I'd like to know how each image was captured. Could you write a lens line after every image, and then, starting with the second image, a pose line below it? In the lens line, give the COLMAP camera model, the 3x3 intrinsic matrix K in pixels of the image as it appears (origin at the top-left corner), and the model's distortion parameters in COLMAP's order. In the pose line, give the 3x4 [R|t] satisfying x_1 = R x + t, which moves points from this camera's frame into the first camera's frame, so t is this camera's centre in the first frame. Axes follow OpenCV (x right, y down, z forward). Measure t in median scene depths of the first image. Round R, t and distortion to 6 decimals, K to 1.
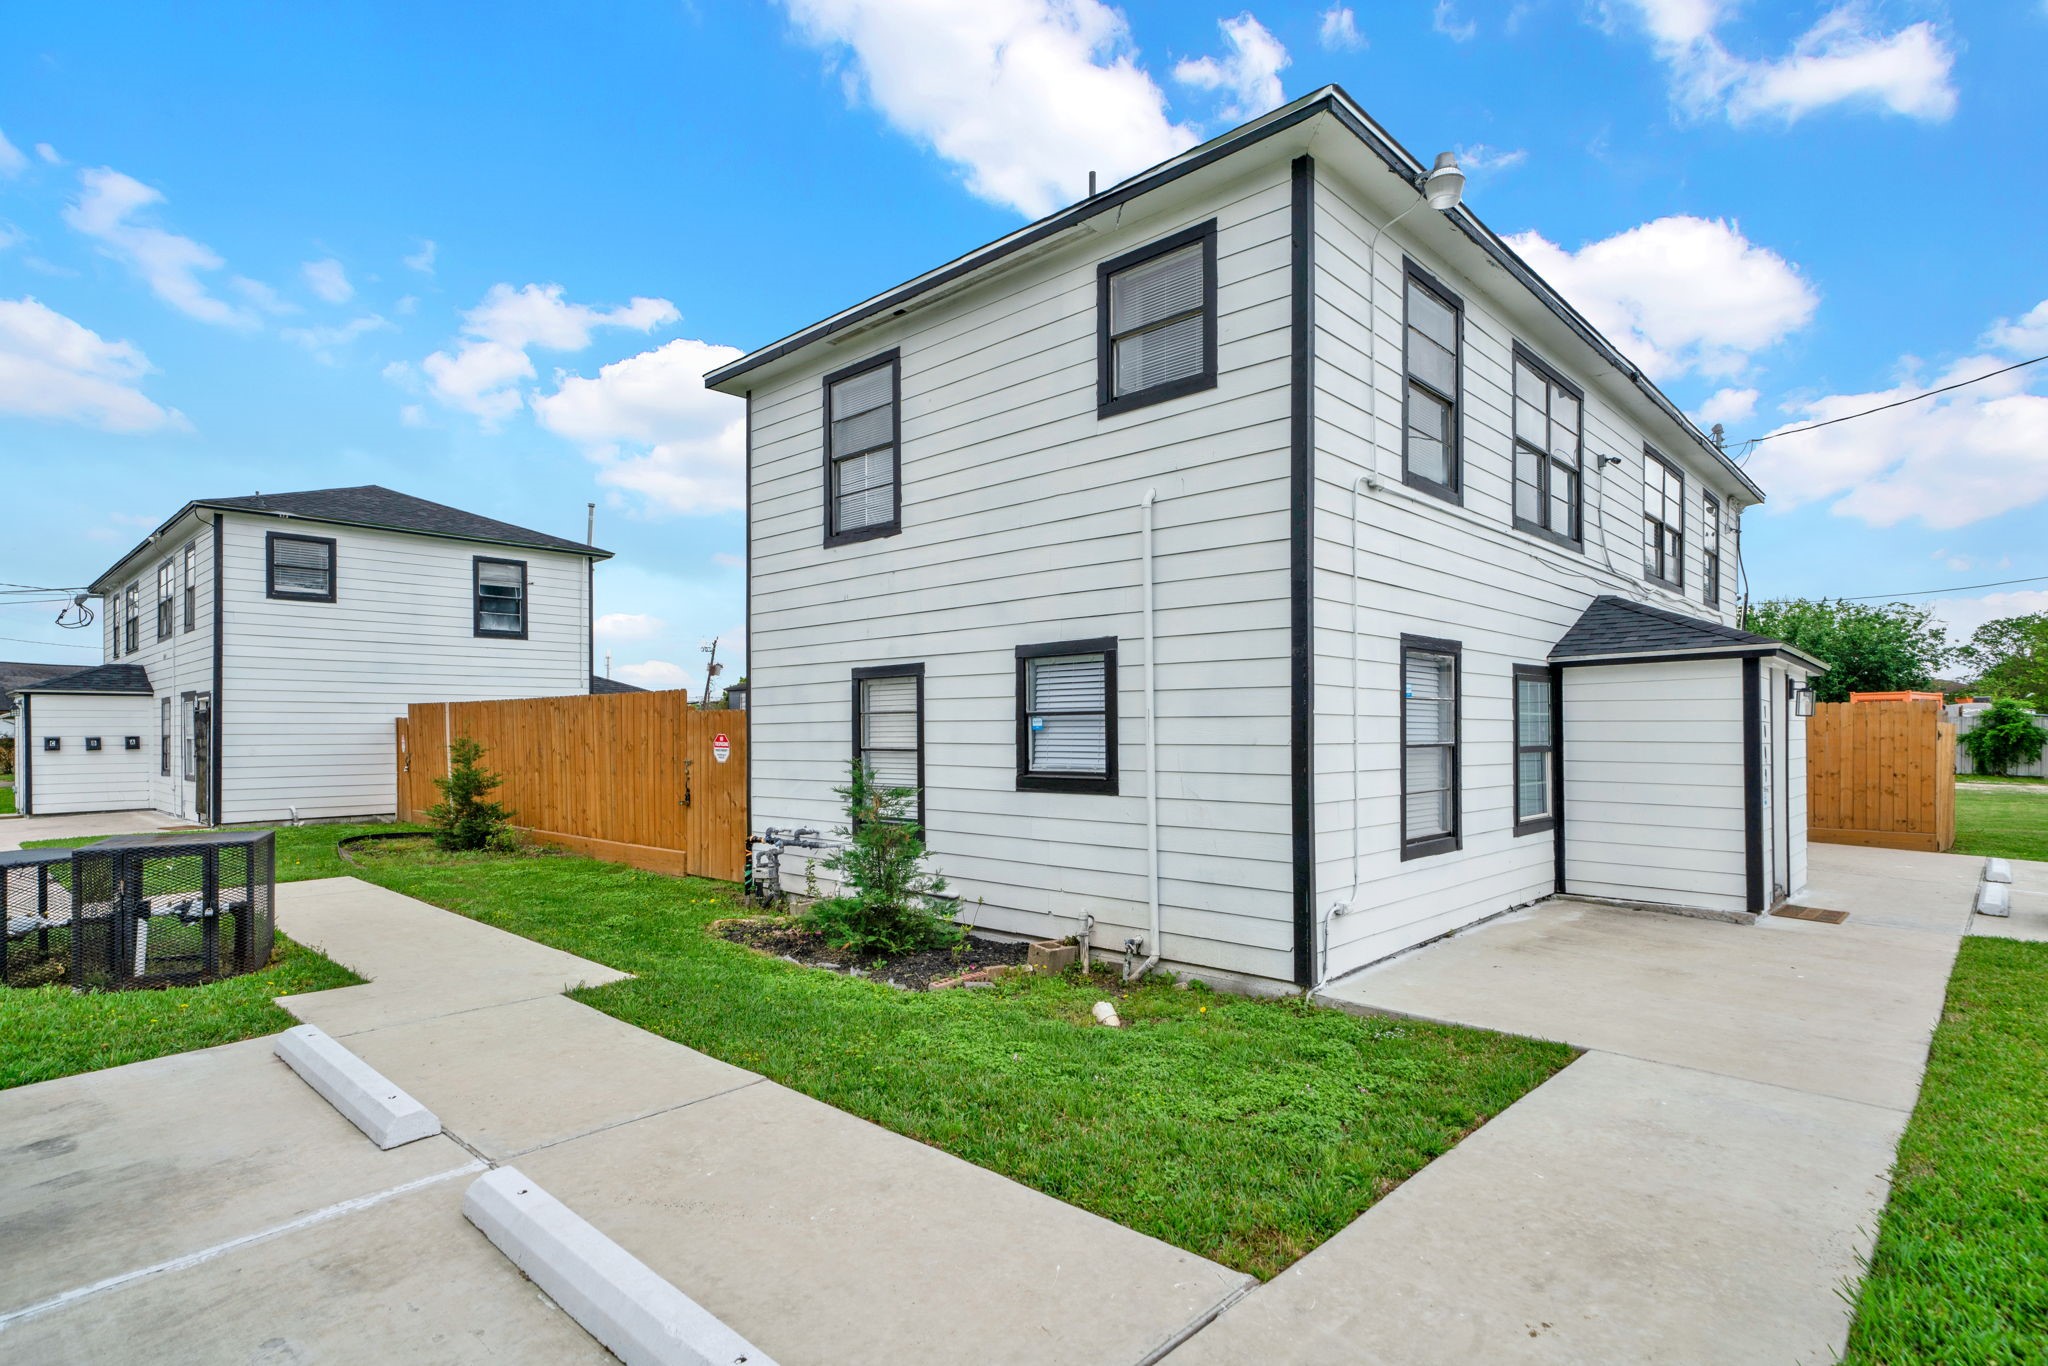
lens RADIAL K [[1039.8, 0, 996.2], [0, 1039.8, 733.9], [0, 0, 1]] dist [0.001886, 0.000133]
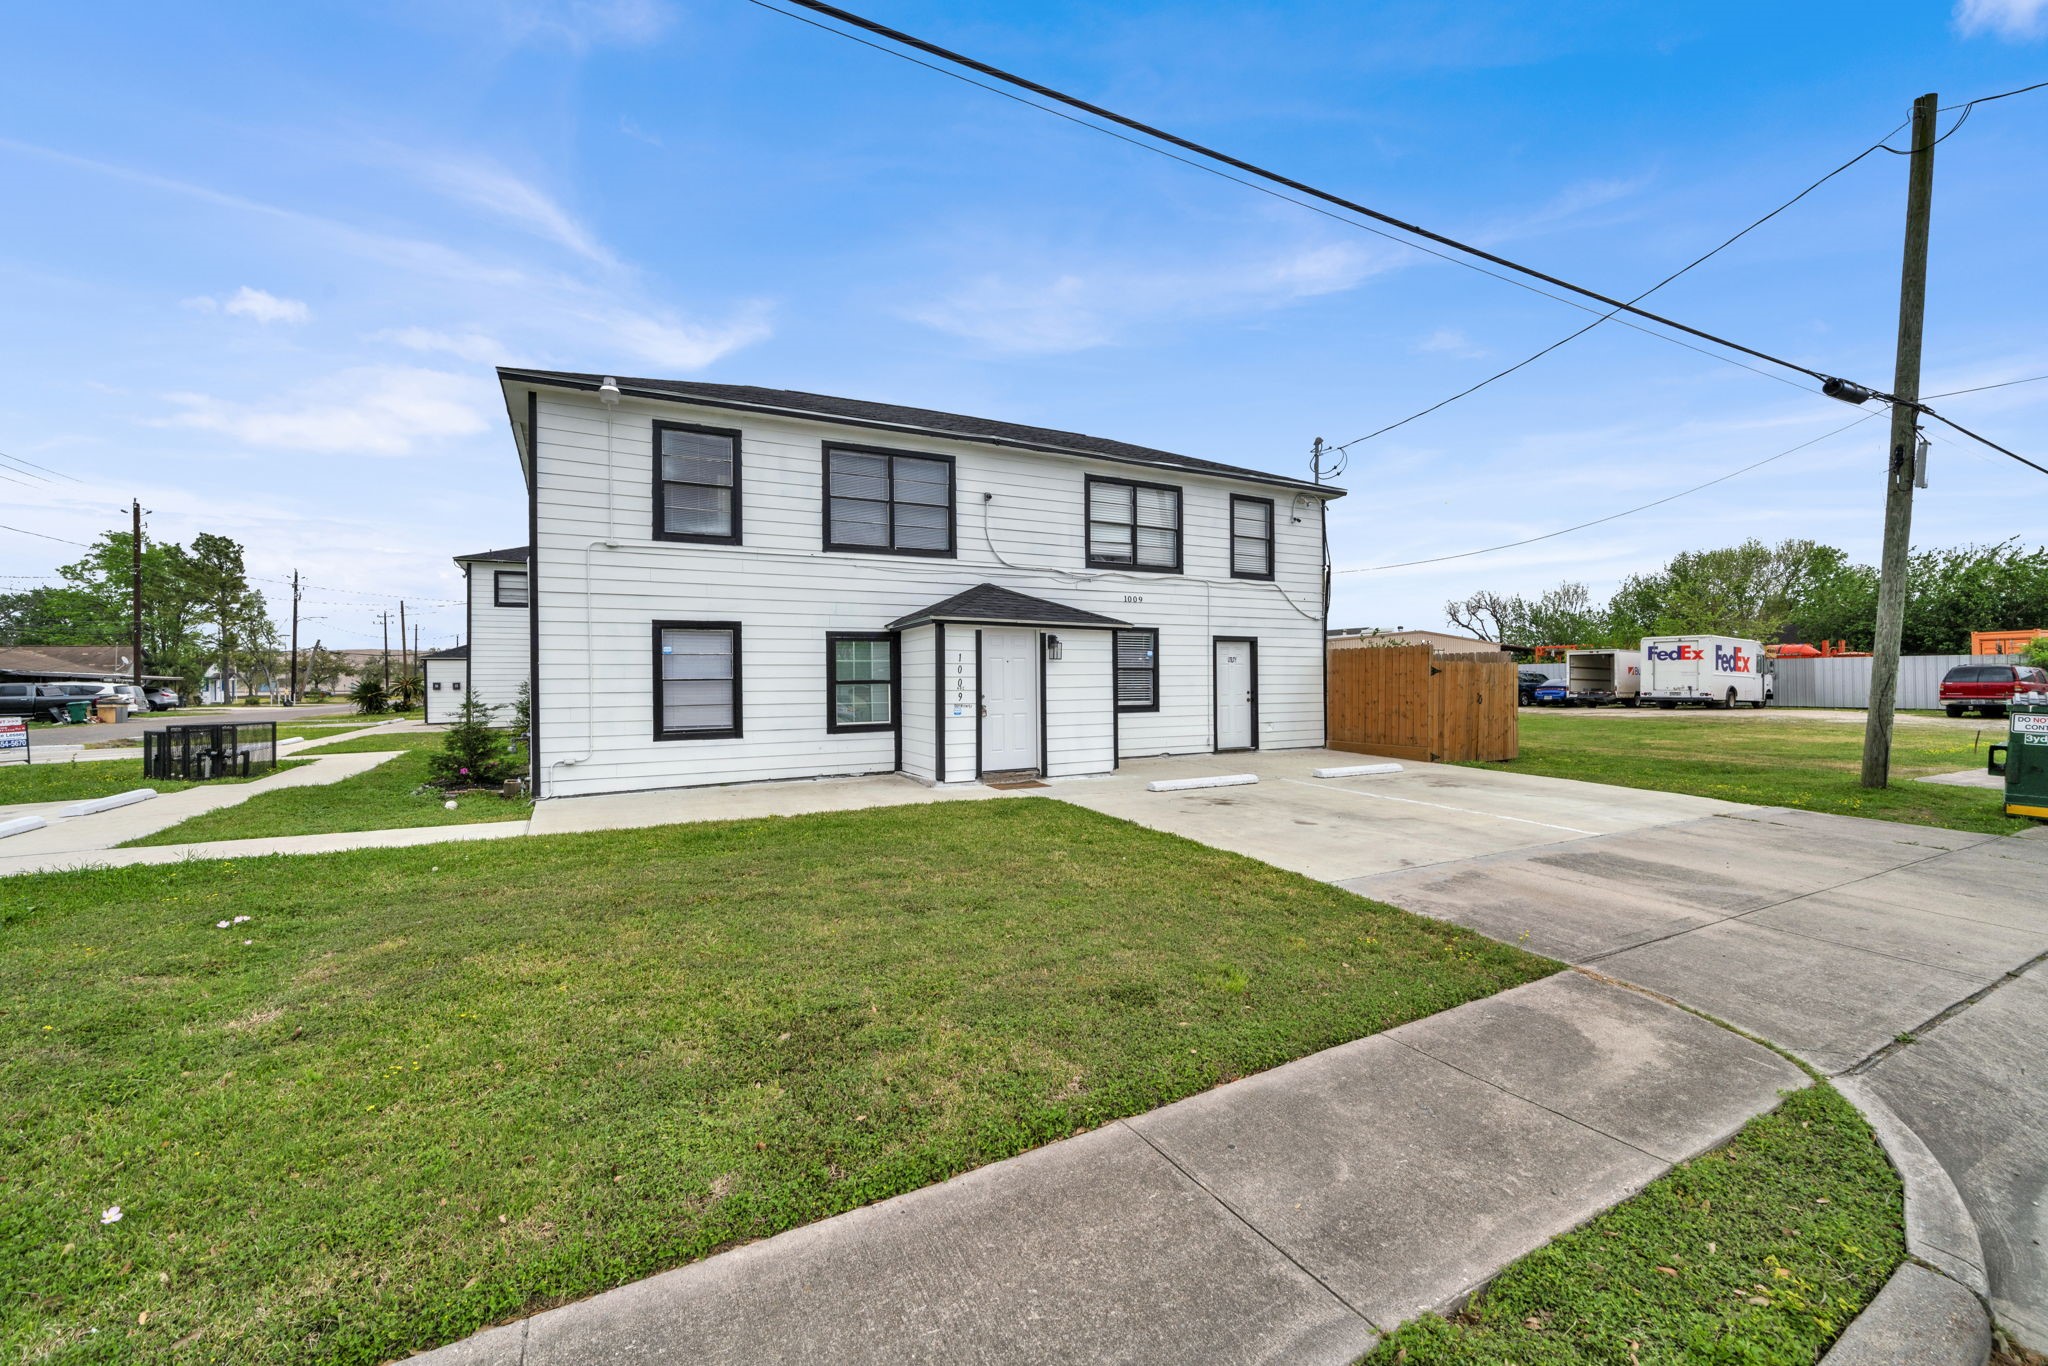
lens RADIAL K [[800.4, 0, 1020.7], [0, 800.4, 680.2], [0, 0, 1]] dist [0.001172, 0.000247]
pose [[0.953466, -0.006327, -0.301434, 1.057437], [0.006160, 0.999980, -0.001502, 0.014488], [0.301437, -0.000425, 0.953486, -0.130187]]
